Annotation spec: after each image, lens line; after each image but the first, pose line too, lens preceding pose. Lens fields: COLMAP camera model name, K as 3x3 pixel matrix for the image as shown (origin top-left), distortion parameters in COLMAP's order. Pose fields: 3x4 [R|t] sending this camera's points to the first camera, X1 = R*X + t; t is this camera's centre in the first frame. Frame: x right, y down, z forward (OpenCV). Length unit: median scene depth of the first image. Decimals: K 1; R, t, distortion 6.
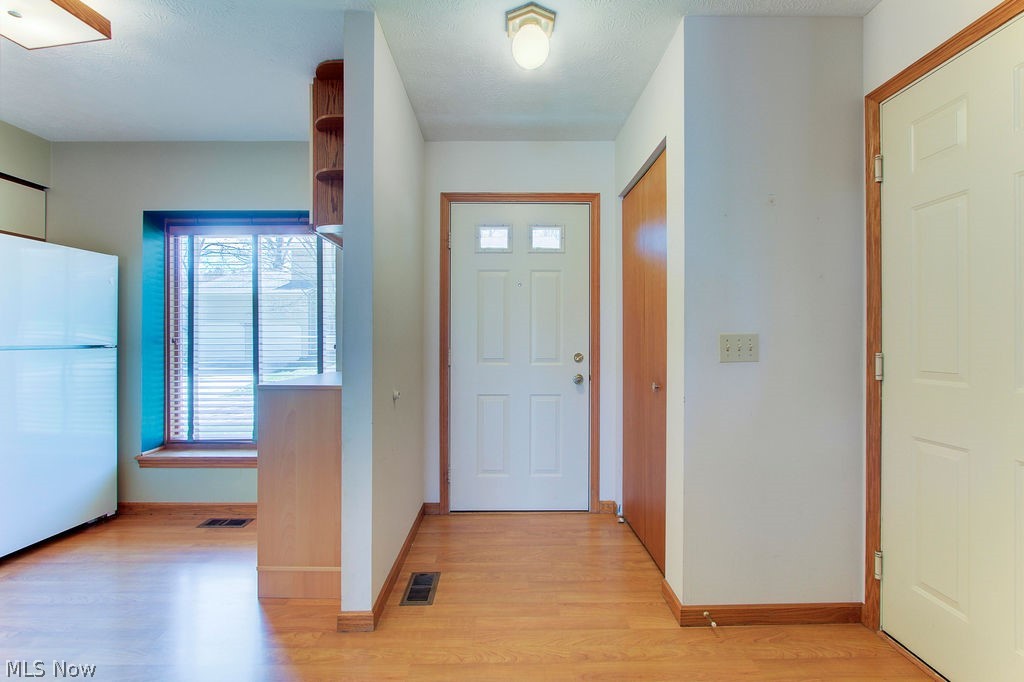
lens RADIAL K [[479.0, 0, 505.4], [0, 479.0, 338.2], [0, 0, 1]] dist [-0.018947, 0.004019]
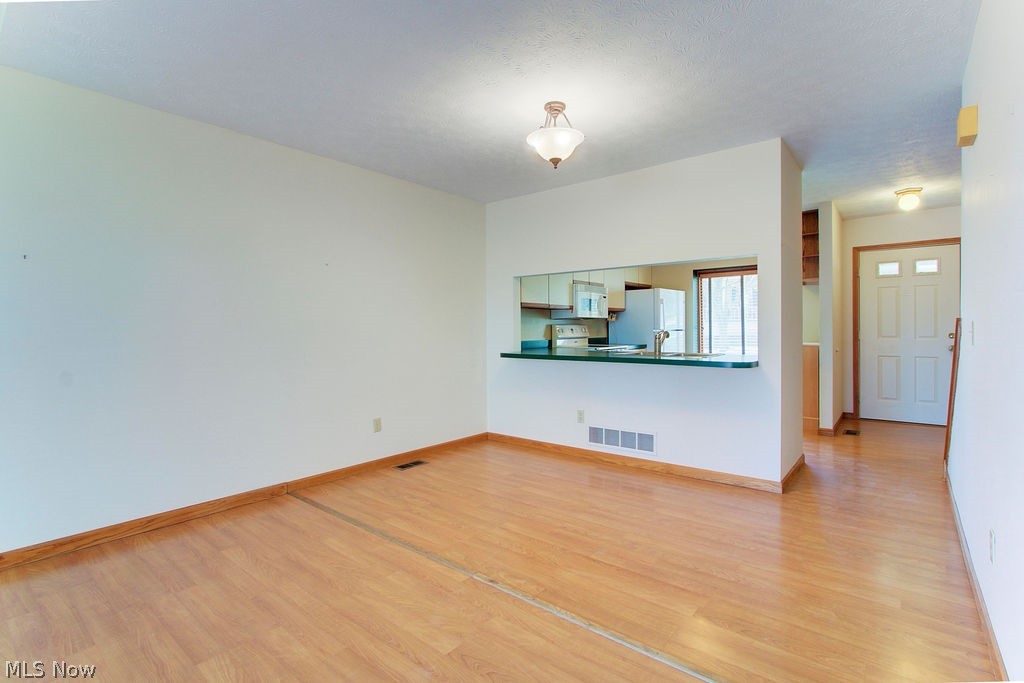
lens RADIAL K [[479.0, 0, 502.1], [0, 479.0, 327.0], [0, 0, 1]] dist [-0.018947, 0.004019]
pose [[0.766471, -0.008350, -0.642225, 0.003962], [0.009691, 0.999952, -0.001435, -0.002057], [0.642206, -0.005124, 0.766515, -1.310760]]
